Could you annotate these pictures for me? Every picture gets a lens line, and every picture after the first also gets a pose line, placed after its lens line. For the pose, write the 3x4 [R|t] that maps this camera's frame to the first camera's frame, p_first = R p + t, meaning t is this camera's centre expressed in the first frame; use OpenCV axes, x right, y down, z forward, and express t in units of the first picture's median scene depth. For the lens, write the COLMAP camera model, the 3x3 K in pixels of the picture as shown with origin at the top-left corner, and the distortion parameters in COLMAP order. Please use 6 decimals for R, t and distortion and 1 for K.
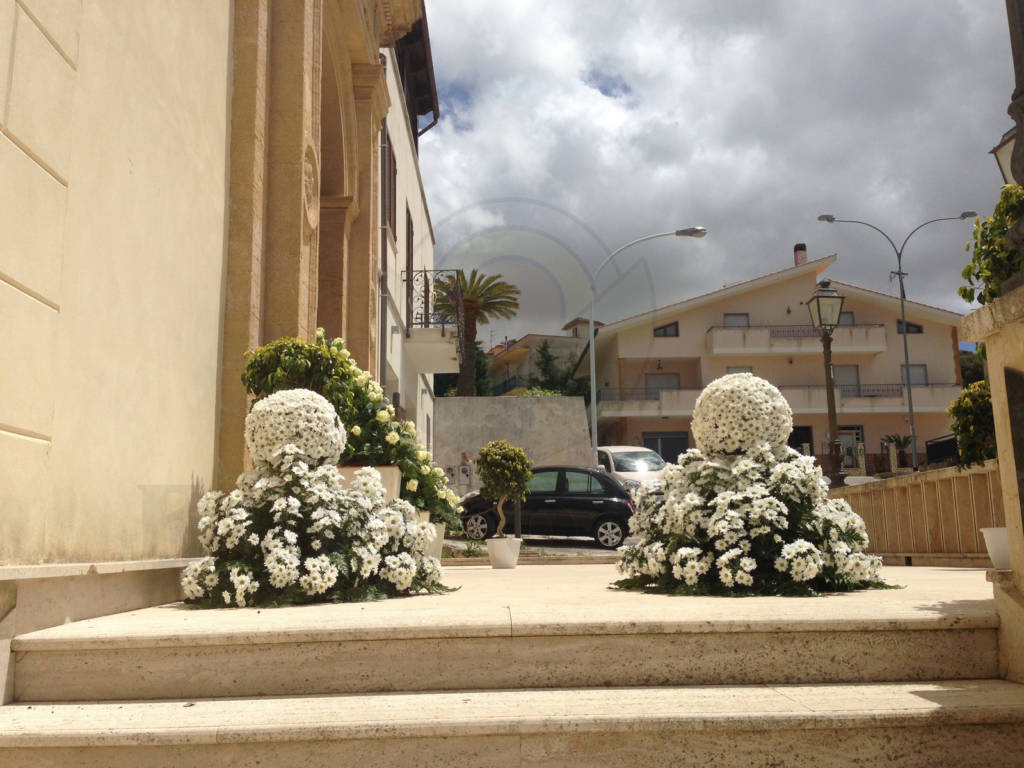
lens RADIAL K [[979.9, 0, 511.0], [0, 979.9, 383.0], [0, 0, 1]] dist [0.041164, 0.000000]
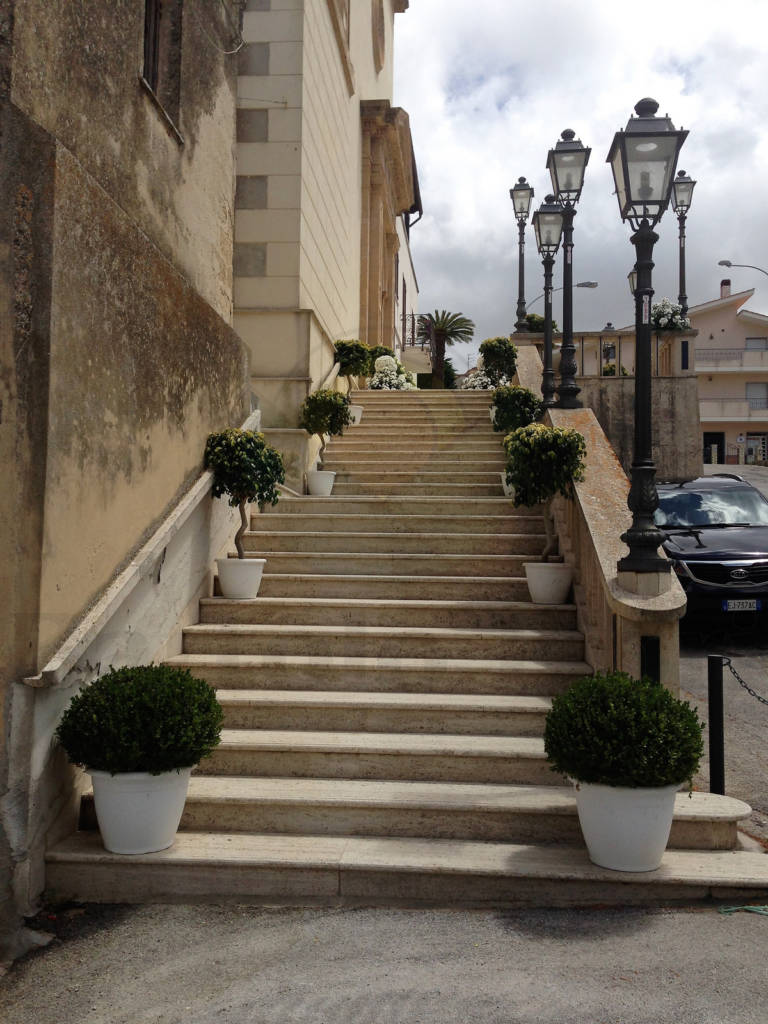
lens RADIAL K [[979.9, 0, 385.1], [0, 979.9, 509.5], [0, 0, 1]] dist [0.041164, 0.000000]
pose [[0.993920, 0.020303, -0.108220, 0.044747], [-0.009331, 0.994848, 0.100943, 0.042521], [0.109712, -0.099320, 0.988989, -0.577746]]
